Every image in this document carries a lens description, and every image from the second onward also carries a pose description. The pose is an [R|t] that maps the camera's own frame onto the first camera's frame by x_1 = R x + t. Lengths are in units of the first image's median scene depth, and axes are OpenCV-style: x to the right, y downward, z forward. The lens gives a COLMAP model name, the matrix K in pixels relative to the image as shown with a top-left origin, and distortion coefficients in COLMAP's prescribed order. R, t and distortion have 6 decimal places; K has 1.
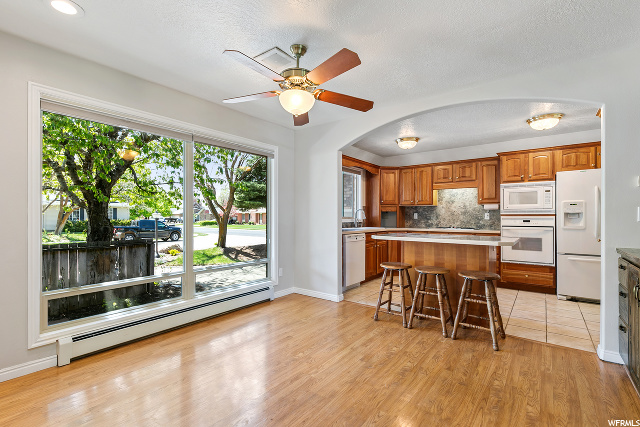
lens RADIAL K [[294.3, 0, 322.6], [0, 294.3, 215.0], [0, 0, 1]] dist [0.013566, -0.000333]
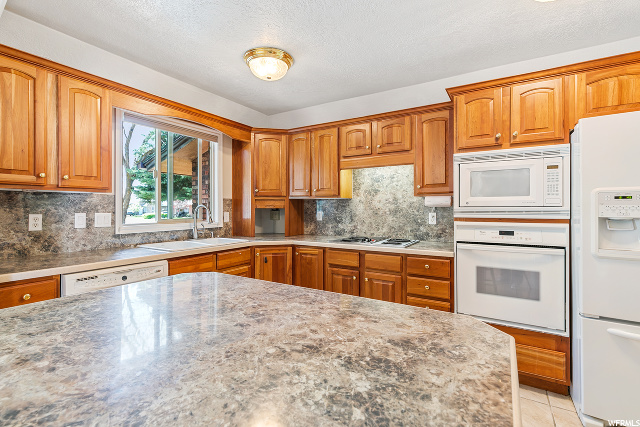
lens RADIAL K [[294.3, 0, 321.5], [0, 294.3, 207.7], [0, 0, 1]] dist [0.013566, -0.000333]
pose [[0.995318, -0.002049, 0.096628, 0.324913], [0.001519, 0.999983, 0.005564, -0.019928], [-0.096638, -0.005391, 0.995305, 0.517895]]
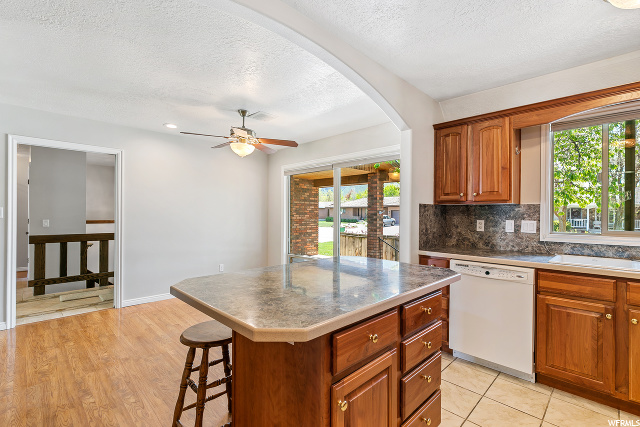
lens RADIAL K [[294.3, 0, 321.6], [0, 294.3, 215.9], [0, 0, 1]] dist [0.013566, -0.000333]
pose [[-0.137998, 0.000714, -0.990432, 0.611956], [0.000373, 1.000000, 0.000669, -0.018175], [0.990432, -0.000277, -0.137998, 0.729719]]
